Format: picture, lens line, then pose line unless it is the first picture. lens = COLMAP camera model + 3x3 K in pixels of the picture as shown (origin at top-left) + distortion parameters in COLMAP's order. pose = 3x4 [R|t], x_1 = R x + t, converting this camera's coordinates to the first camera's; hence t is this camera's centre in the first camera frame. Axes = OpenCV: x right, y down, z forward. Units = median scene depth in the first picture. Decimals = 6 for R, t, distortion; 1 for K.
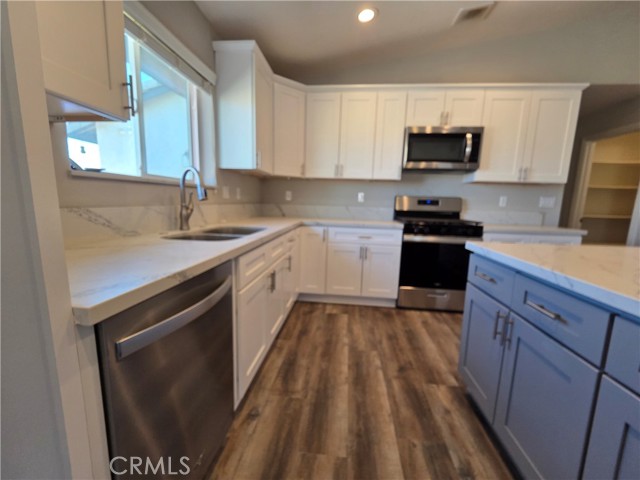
lens RADIAL K [[264.2, 0, 320.0], [0, 264.2, 242.7], [0, 0, 1]] dist [-0.003247, -0.000239]
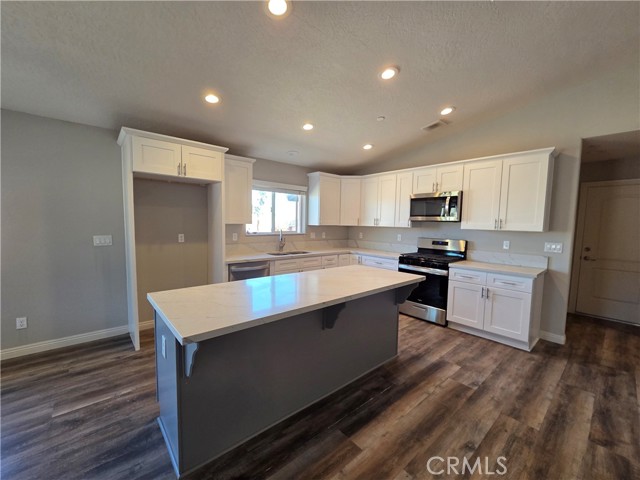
lens RADIAL K [[264.2, 0, 320.0], [0, 264.2, 242.7], [0, 0, 1]] dist [-0.003247, -0.000239]
pose [[0.733455, 0.039978, -0.678561, 1.008043], [-0.105891, 0.992802, -0.055964, -0.016334], [0.671439, 0.112901, 0.732409, -0.460072]]
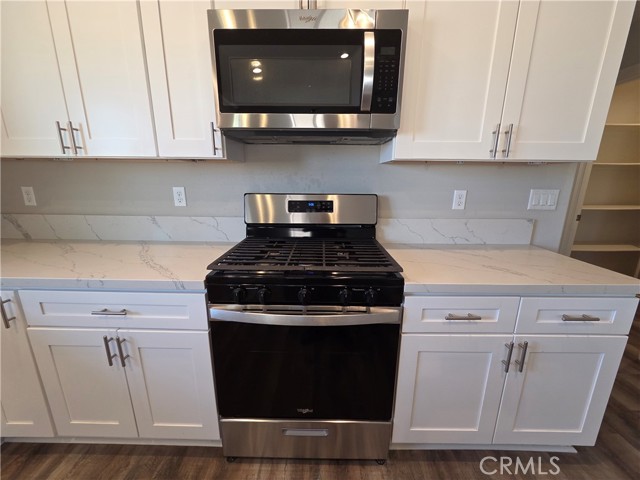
lens RADIAL K [[264.2, 0, 320.0], [0, 264.2, 242.7], [0, 0, 1]] dist [-0.003247, -0.000239]
pose [[0.995497, -0.040931, 0.085504, 0.441352], [0.033504, 0.995684, 0.086550, -0.146218], [-0.088677, -0.083295, 0.992572, 0.596432]]
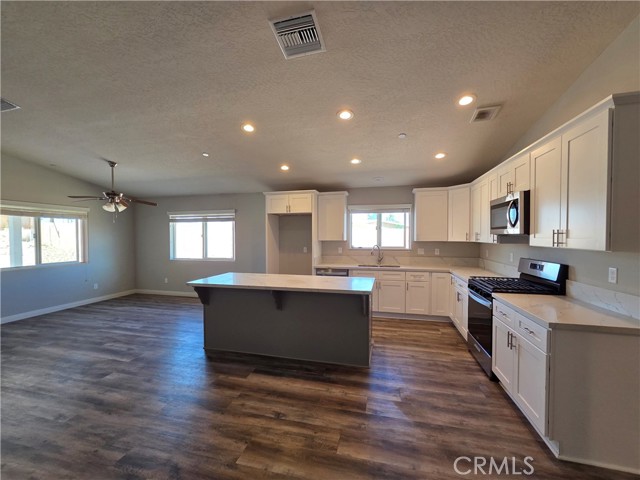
lens RADIAL K [[264.2, 0, 320.0], [0, 264.2, 242.7], [0, 0, 1]] dist [-0.003247, -0.000239]
pose [[-0.139888, -0.001740, -0.990166, 1.634654], [-0.156879, 0.987407, 0.020429, -0.155876], [0.977661, 0.158194, -0.138399, 0.437341]]
